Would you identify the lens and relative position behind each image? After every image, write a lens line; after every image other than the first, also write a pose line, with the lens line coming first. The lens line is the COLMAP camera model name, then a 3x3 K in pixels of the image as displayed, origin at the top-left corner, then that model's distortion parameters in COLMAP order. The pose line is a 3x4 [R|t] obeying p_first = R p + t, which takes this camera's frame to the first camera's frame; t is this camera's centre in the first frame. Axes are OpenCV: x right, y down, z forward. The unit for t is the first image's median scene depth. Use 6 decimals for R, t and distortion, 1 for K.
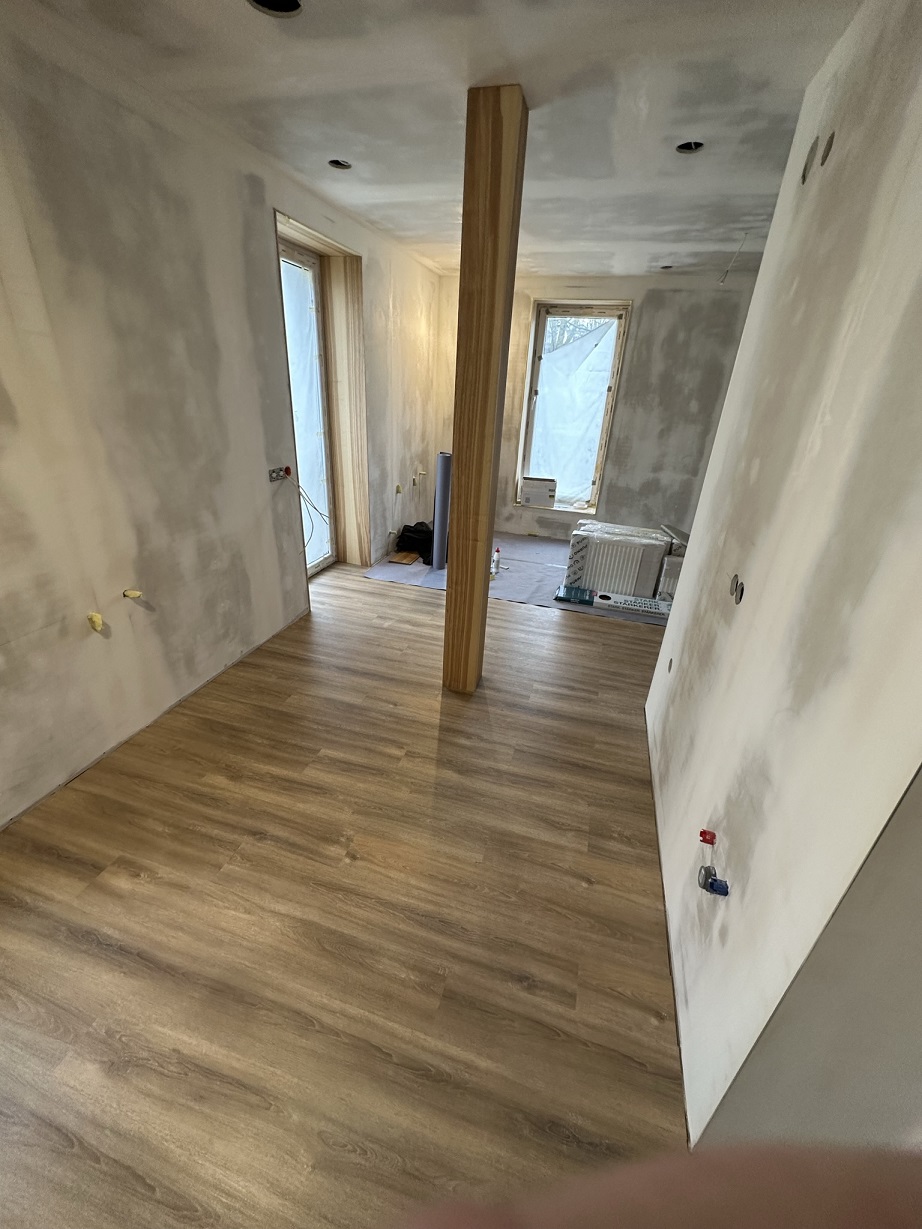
lens RADIAL K [[489.9, 0, 464.9], [0, 489.9, 617.4], [0, 0, 1]] dist [-0.000216, 0.000038]
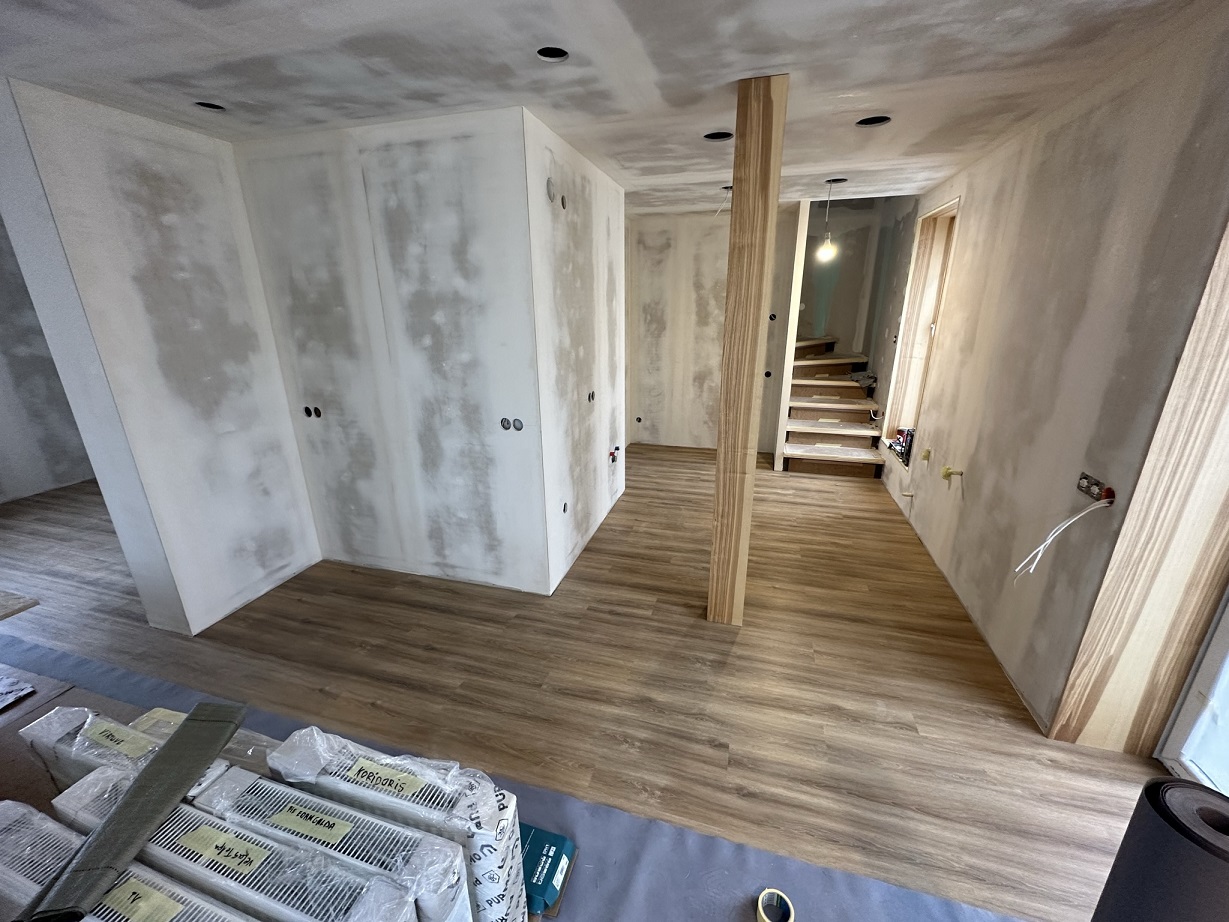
lens RADIAL K [[489.9, 0, 615.6], [0, 489.9, 460.2], [0, 0, 1]] dist [-0.000216, 0.000038]
pose [[-0.998908, -0.045445, -0.010815, 0.357020], [-0.040347, 0.722638, 0.690048, -1.133724], [-0.023544, 0.689731, -0.723683, 2.270057]]
